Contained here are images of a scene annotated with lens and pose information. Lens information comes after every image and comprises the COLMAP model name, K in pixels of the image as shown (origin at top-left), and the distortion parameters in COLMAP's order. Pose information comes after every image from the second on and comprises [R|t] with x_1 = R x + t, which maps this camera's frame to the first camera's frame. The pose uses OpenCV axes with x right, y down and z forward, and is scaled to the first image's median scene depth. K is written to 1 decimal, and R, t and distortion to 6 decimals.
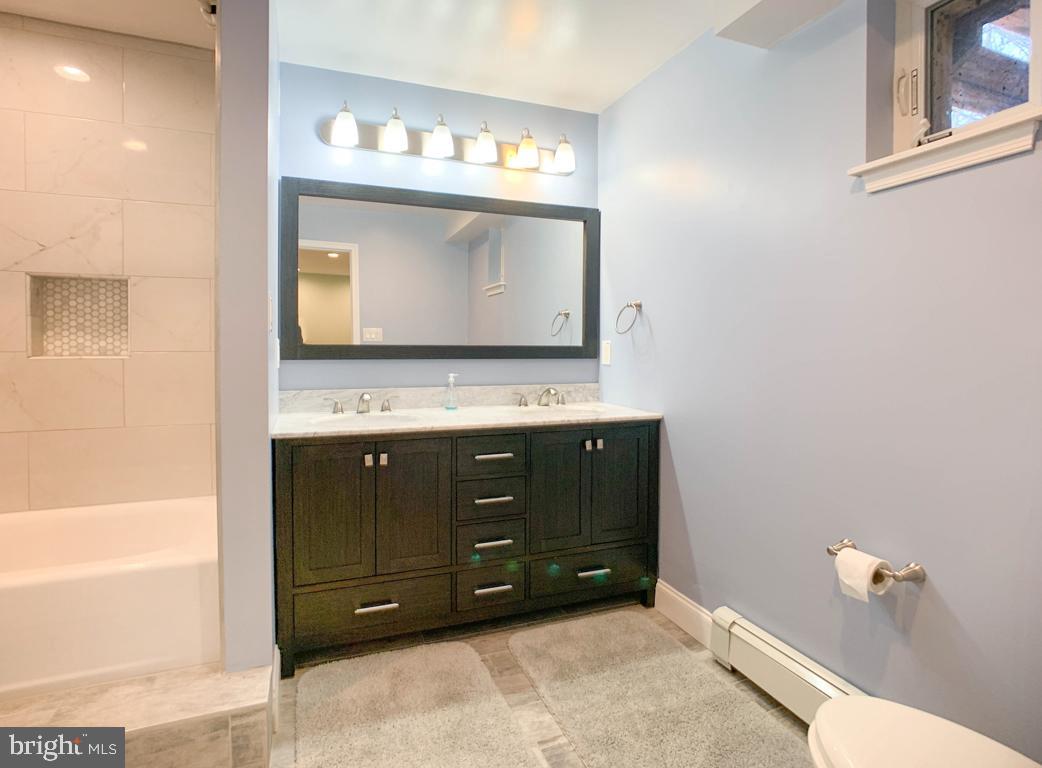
lens RADIAL K [[575.6, 0, 499.0], [0, 575.6, 382.1], [0, 0, 1]] dist [-0.004026, -0.001113]
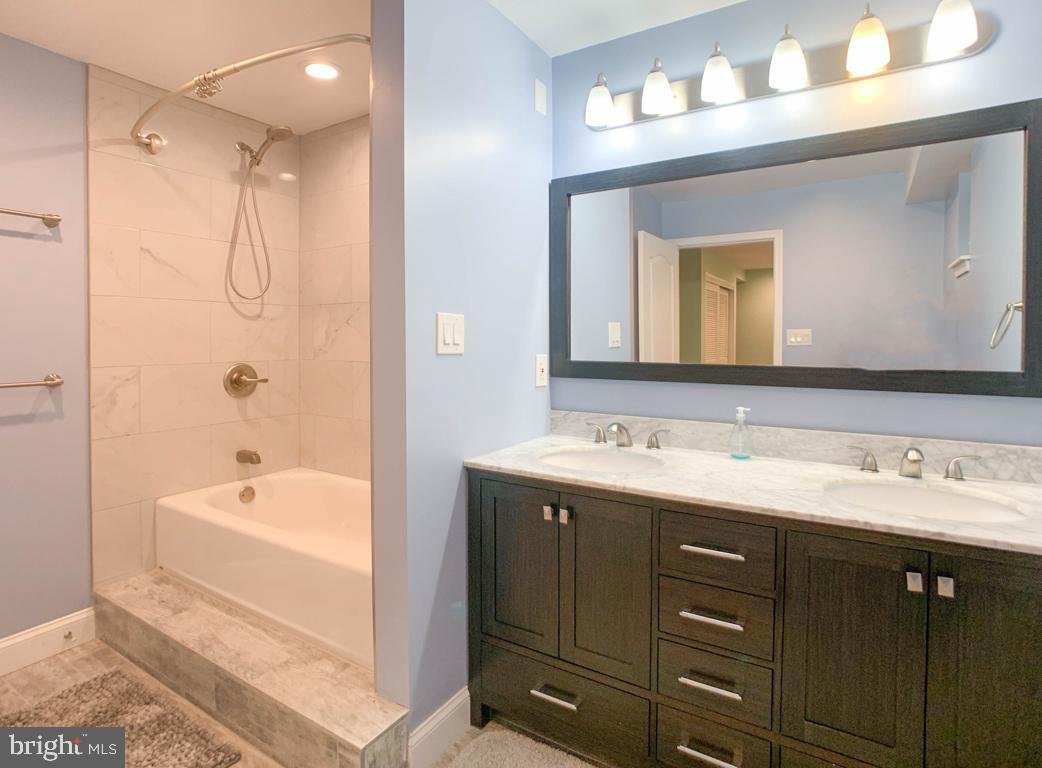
lens RADIAL K [[556.8, 0, 464.0], [0, 556.8, 364.8], [0, 0, 1]] dist [-0.030551, -0.001982]
pose [[0.606520, 0.027167, -0.794604, 0.243277], [-0.045002, 0.998987, -0.000195, -0.050621], [0.793794, 0.035877, 0.607128, 0.343246]]
